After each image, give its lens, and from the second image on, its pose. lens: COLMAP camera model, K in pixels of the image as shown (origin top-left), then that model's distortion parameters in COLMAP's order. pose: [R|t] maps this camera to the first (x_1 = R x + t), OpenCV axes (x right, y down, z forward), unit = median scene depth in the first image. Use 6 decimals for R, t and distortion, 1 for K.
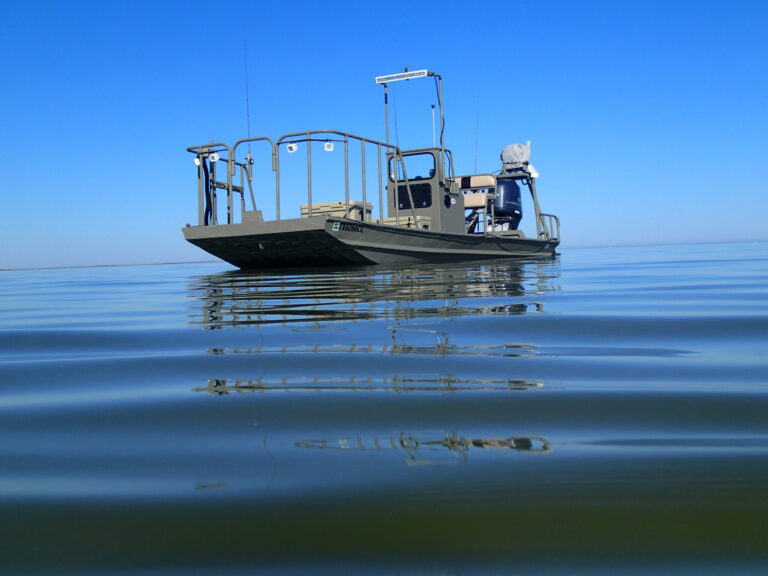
lens RADIAL K [[994.9, 0, 412.5], [0, 994.9, 287.0], [0, 0, 1]] dist [0.032987, 0.013959]
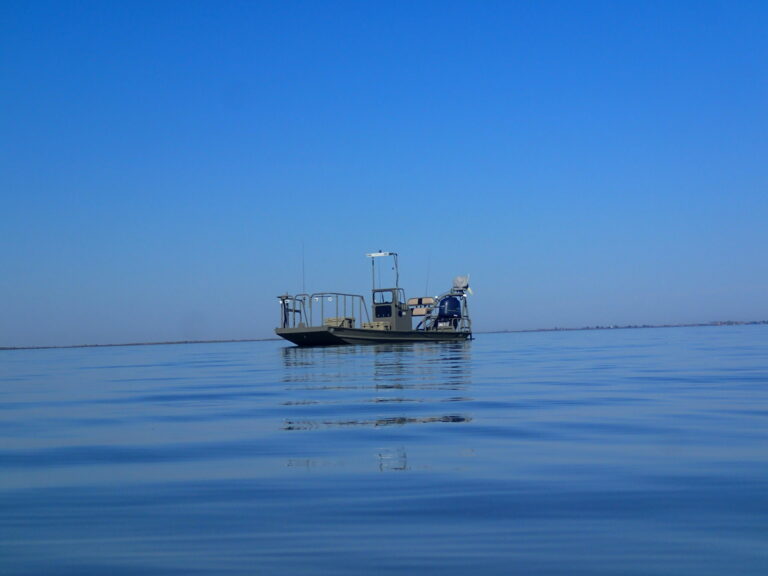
lens RADIAL K [[2124.1, 0, 384.0], [0, 2124.1, 288.0], [0, 0, 1]] dist [-0.097724, -0.255493]
pose [[0.985099, 0.001342, -0.171983, 0.814414], [-0.009626, 0.998832, -0.047345, 0.074267], [0.171719, 0.048295, 0.983962, -3.580925]]
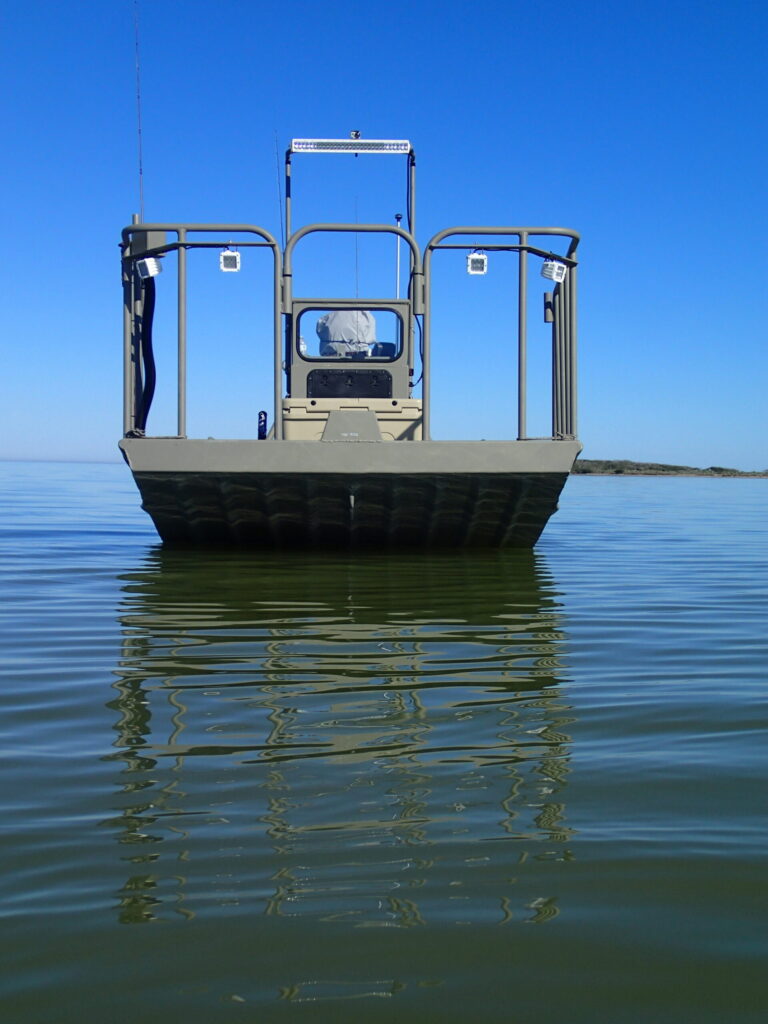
lens RADIAL K [[1326.6, 0, 384.9], [0, 1326.6, 525.9], [0, 0, 1]] dist [0.032987, 0.013959]
pose [[0.863219, 0.035201, 0.503601, -0.338003], [-0.038613, 0.999248, -0.003661, -0.025211], [-0.503351, -0.016285, 0.863929, 0.451789]]
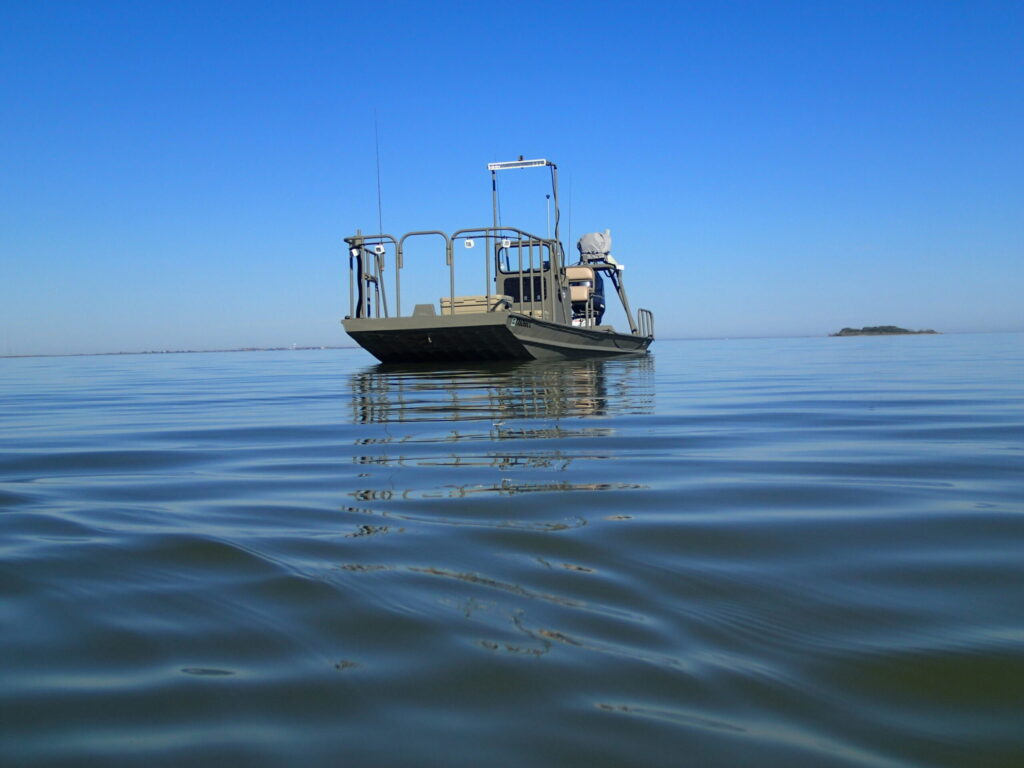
lens RADIAL K [[1326.6, 0, 550.0], [0, 1326.6, 382.6], [0, 0, 1]] dist [0.032987, 0.013959]
pose [[0.978113, 0.007627, 0.207936, -0.259687], [-0.005878, 0.999942, -0.009030, 0.011014], [-0.207992, 0.007610, 0.978101, -0.272768]]
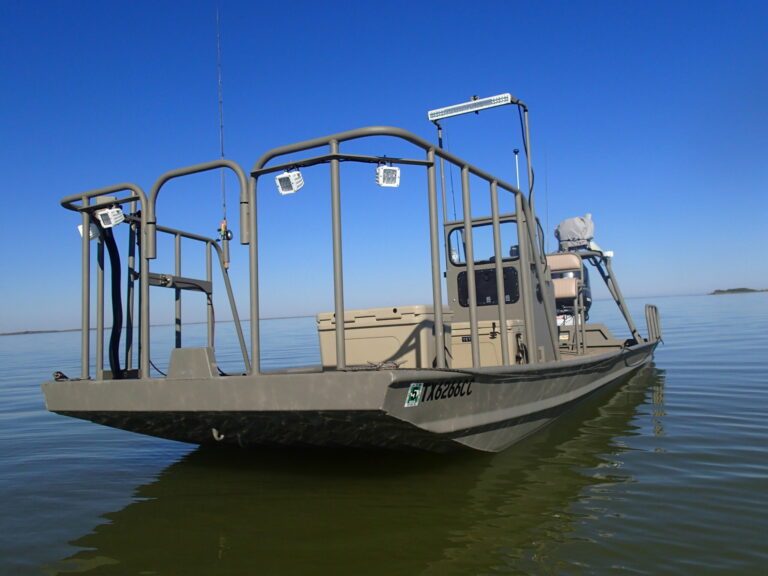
lens RADIAL K [[646.3, 0, 407.9], [0, 646.3, 287.0], [0, 0, 1]] dist [-0.002819, -0.000739]
pose [[0.999584, -0.019206, 0.021522, -0.066926], [0.020652, 0.997397, -0.069082, -0.067107], [-0.020139, 0.069497, 0.997379, 0.616357]]
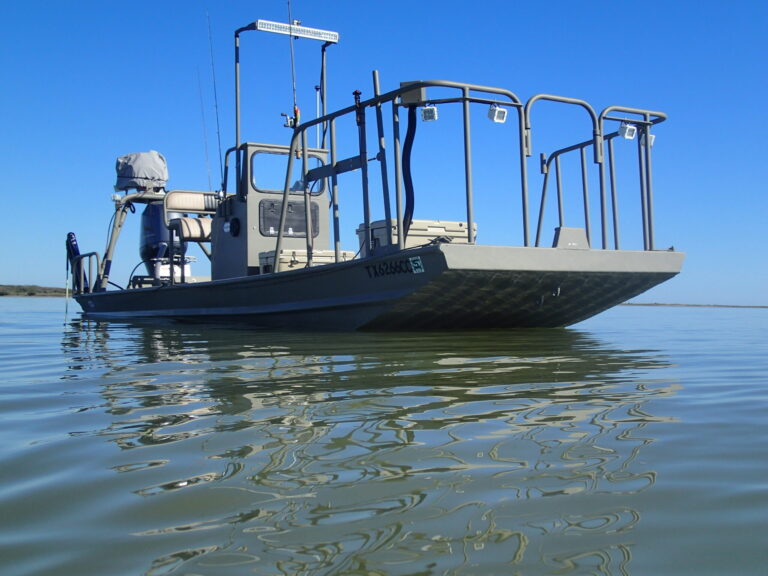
lens RADIAL K [[994.9, 0, 412.5], [0, 994.9, 287.0], [0, 0, 1]] dist [0.032987, 0.013959]
pose [[0.460872, 0.060270, 0.885418, -0.568543], [-0.005590, 0.997869, -0.065015, -0.006044], [-0.887449, 0.025015, 0.460227, 0.682560]]
